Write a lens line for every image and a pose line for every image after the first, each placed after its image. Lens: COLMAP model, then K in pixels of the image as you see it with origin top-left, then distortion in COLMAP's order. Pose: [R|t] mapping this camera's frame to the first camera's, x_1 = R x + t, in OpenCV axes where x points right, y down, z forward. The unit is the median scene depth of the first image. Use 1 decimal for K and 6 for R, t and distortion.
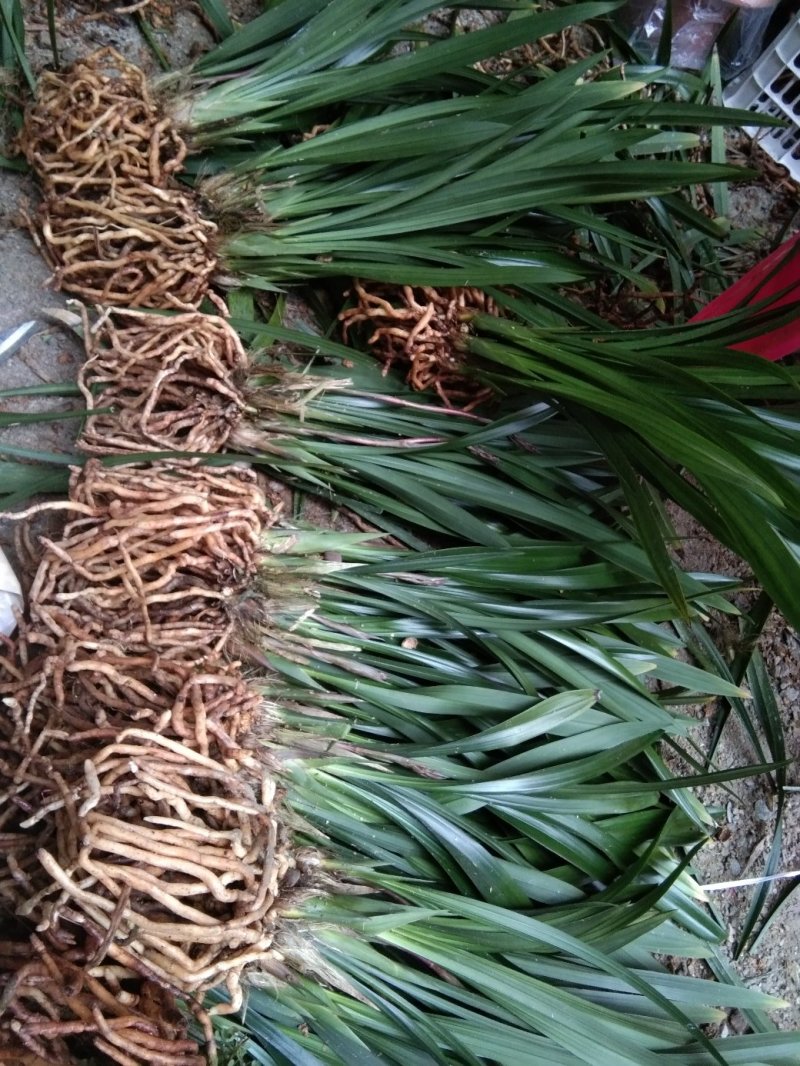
lens RADIAL K [[814.0, 0, 396.2], [0, 814.0, 525.9], [0, 0, 1]] dist [0.126808, -0.192162]
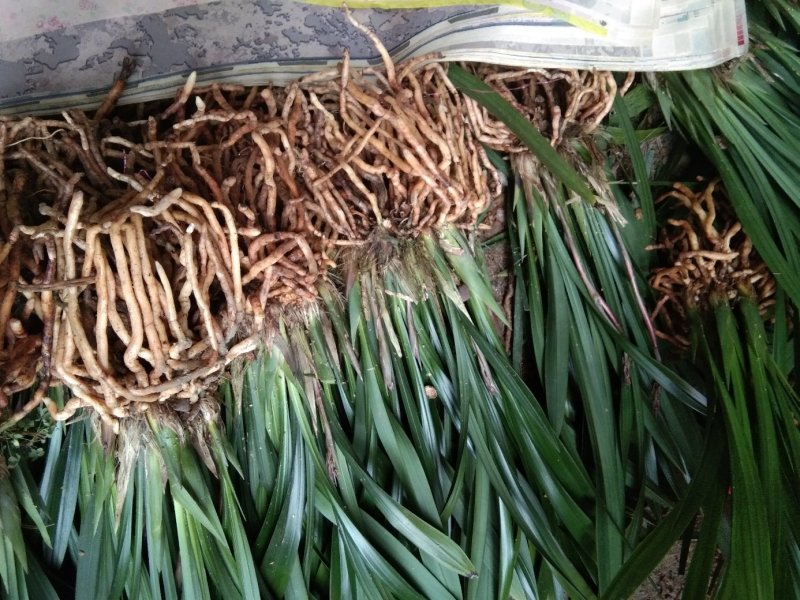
lens RADIAL K [[610.8, 0, 400.0], [0, 610.8, 300.0], [0, 0, 1]] dist [0.126808, -0.192162]
pose [[0.470723, 0.872999, -0.127641, -0.006319], [-0.856633, 0.486860, 0.170725, -0.023292], [0.211186, 0.028977, 0.977016, 0.211992]]
